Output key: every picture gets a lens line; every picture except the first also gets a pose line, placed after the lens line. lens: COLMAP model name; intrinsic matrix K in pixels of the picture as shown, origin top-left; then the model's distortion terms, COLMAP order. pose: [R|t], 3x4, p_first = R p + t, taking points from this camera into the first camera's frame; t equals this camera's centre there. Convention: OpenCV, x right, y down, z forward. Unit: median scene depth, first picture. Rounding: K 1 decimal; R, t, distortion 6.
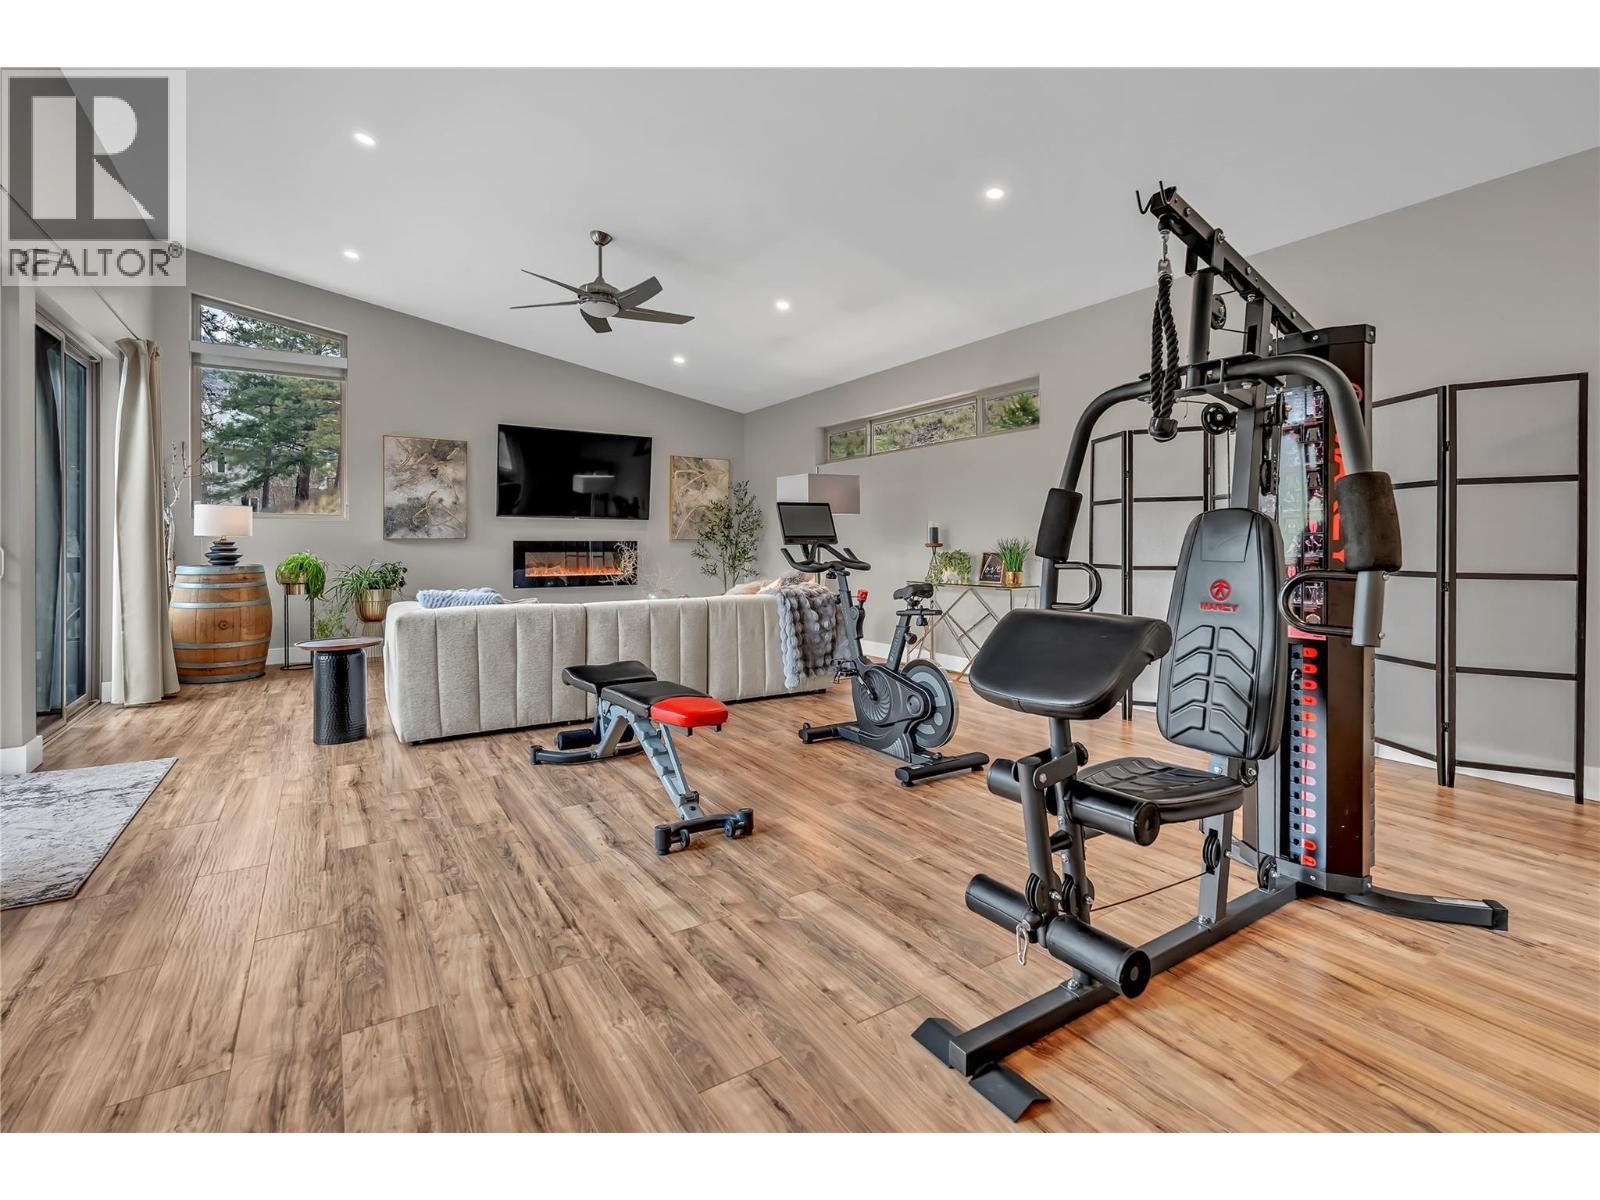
lens RADIAL K [[733.4, 0, 795.3], [0, 733.4, 591.8], [0, 0, 1]] dist [0.001584, 0.000634]
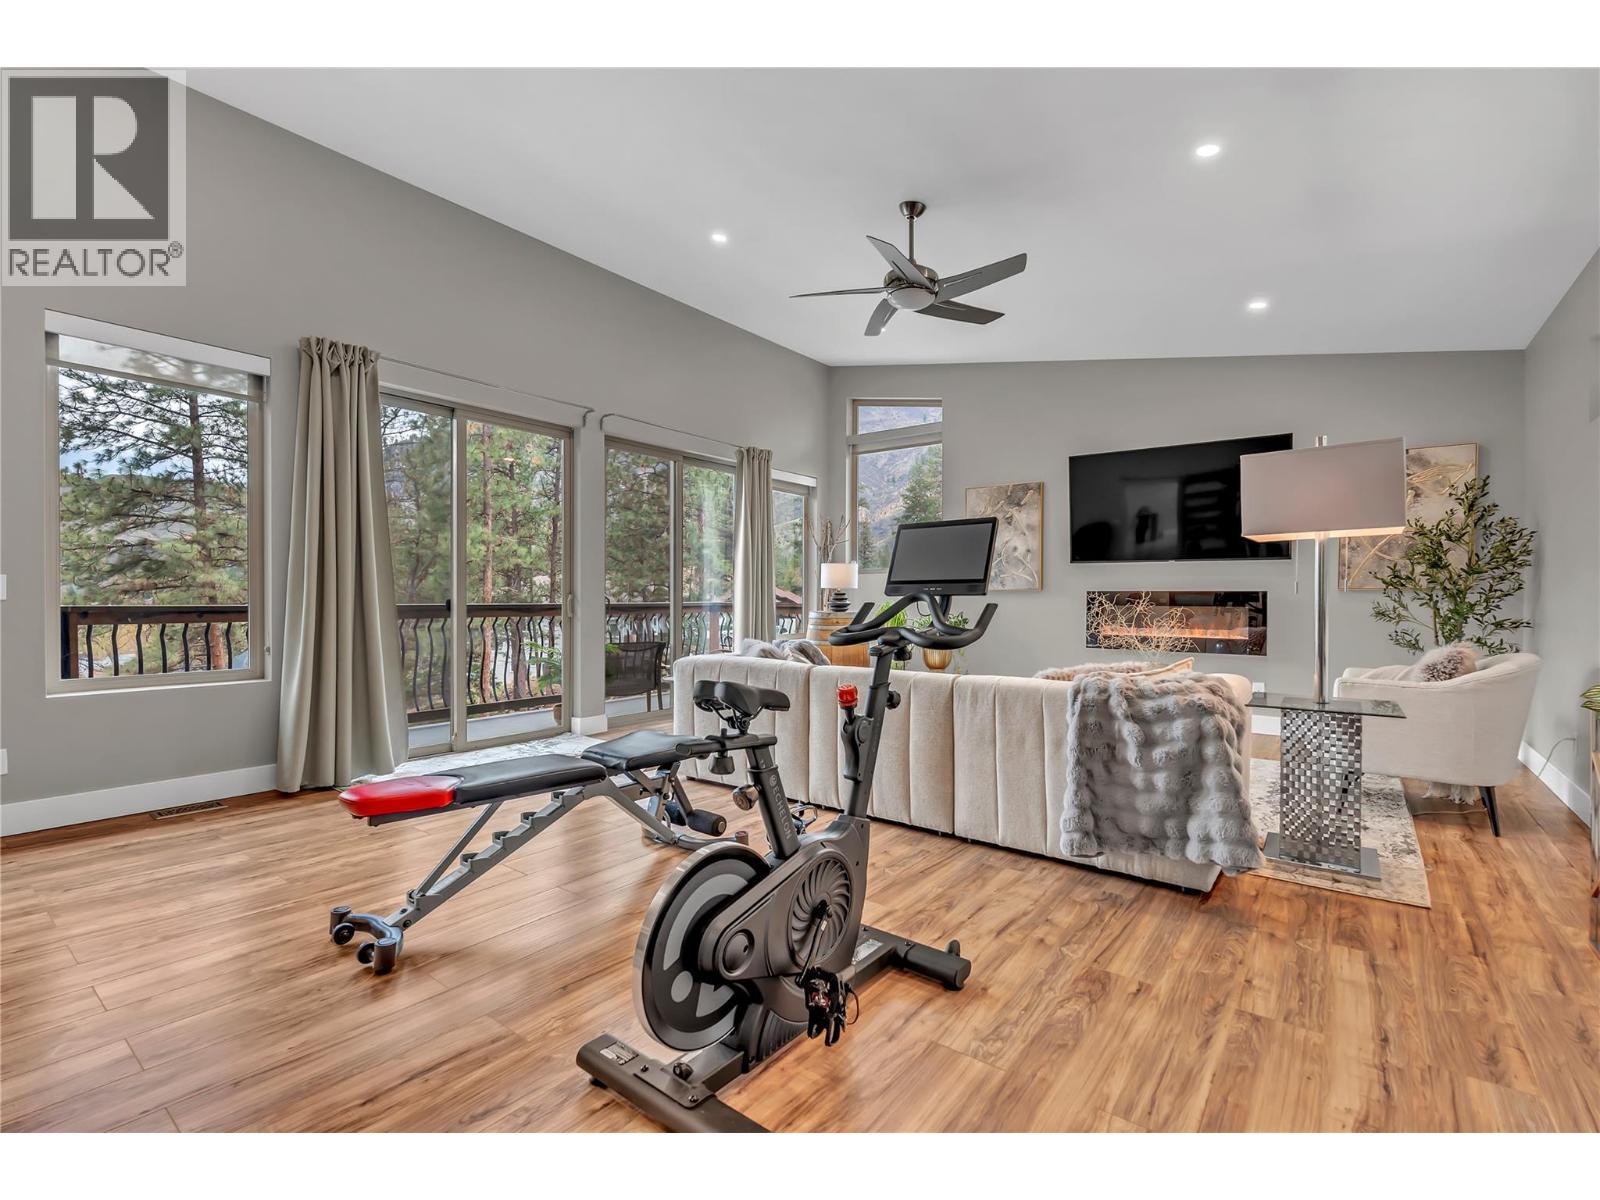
lens RADIAL K [[733.4, 0, 795.3], [0, 733.4, 591.8], [0, 0, 1]] dist [0.001584, 0.000634]
pose [[0.342441, -0.002803, -0.939535, 0.300894], [-0.066077, 0.997448, -0.027060, -0.026117], [0.937213, 0.071348, 0.341381, 0.422815]]
